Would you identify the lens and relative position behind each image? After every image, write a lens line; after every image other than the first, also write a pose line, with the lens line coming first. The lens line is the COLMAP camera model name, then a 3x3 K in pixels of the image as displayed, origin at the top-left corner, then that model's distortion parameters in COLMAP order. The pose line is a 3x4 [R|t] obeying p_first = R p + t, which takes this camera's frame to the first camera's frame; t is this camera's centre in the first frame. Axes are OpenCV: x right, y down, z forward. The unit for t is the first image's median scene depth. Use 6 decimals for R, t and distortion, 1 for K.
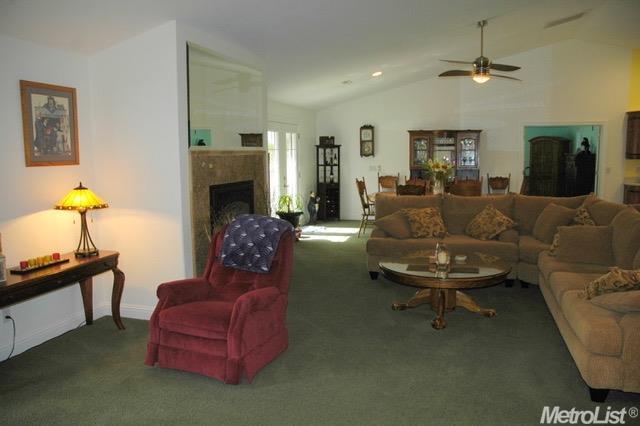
lens RADIAL K [[507.9, 0, 322.6], [0, 507.9, 215.1], [0, 0, 1]] dist [-0.117544, 0.066583]
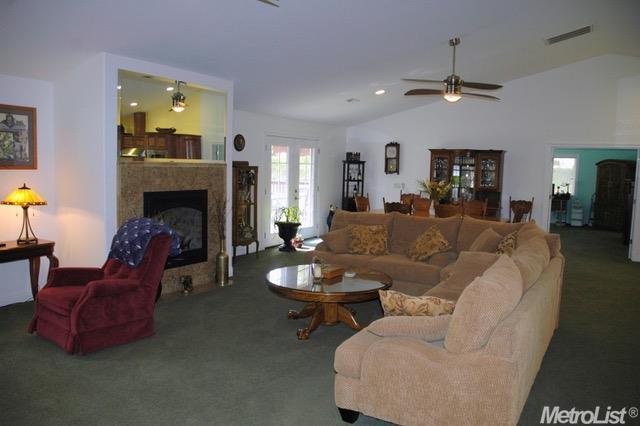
lens RADIAL K [[507.9, 0, 322.9], [0, 507.9, 216.6], [0, 0, 1]] dist [-0.117544, 0.066583]
pose [[0.966988, 0.060531, -0.247529, 0.352667], [-0.066813, 0.997620, -0.017050, -0.007596], [0.245907, 0.033025, 0.968731, -0.007115]]
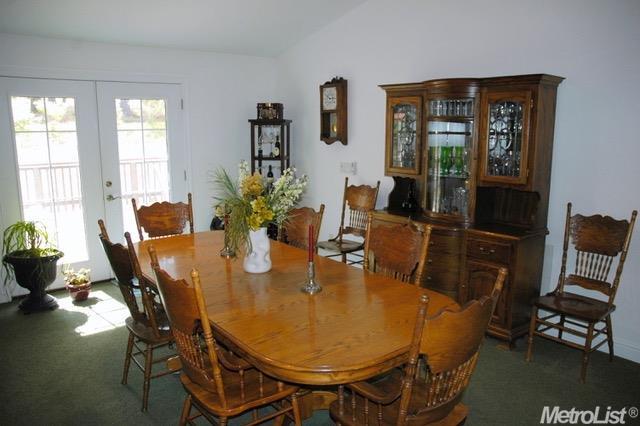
lens RADIAL K [[507.9, 0, 323.3], [0, 507.9, 212.7], [0, 0, 1]] dist [-0.117544, 0.066583]
pose [[0.827059, 0.100327, -0.553090, 0.598490], [-0.075136, 0.994845, 0.068104, -0.137213], [0.557071, -0.014769, 0.830333, 0.990277]]
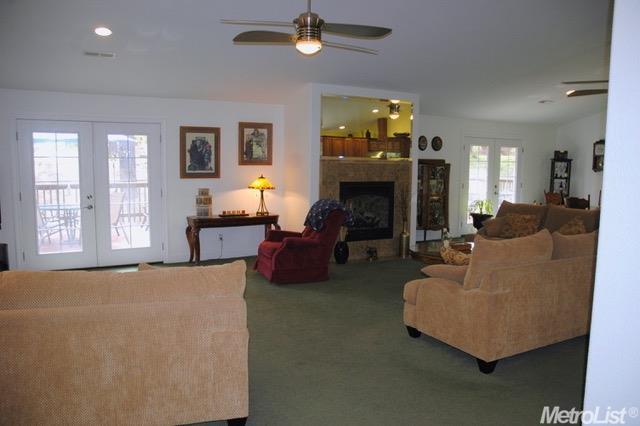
lens RADIAL K [[507.9, 0, 325.4], [0, 507.9, 214.4], [0, 0, 1]] dist [-0.117544, 0.066583]
pose [[0.709310, 0.092718, -0.698773, 0.658669], [-0.107229, 0.993967, 0.023040, 0.008557], [0.696694, 0.058586, 0.714973, -0.121550]]
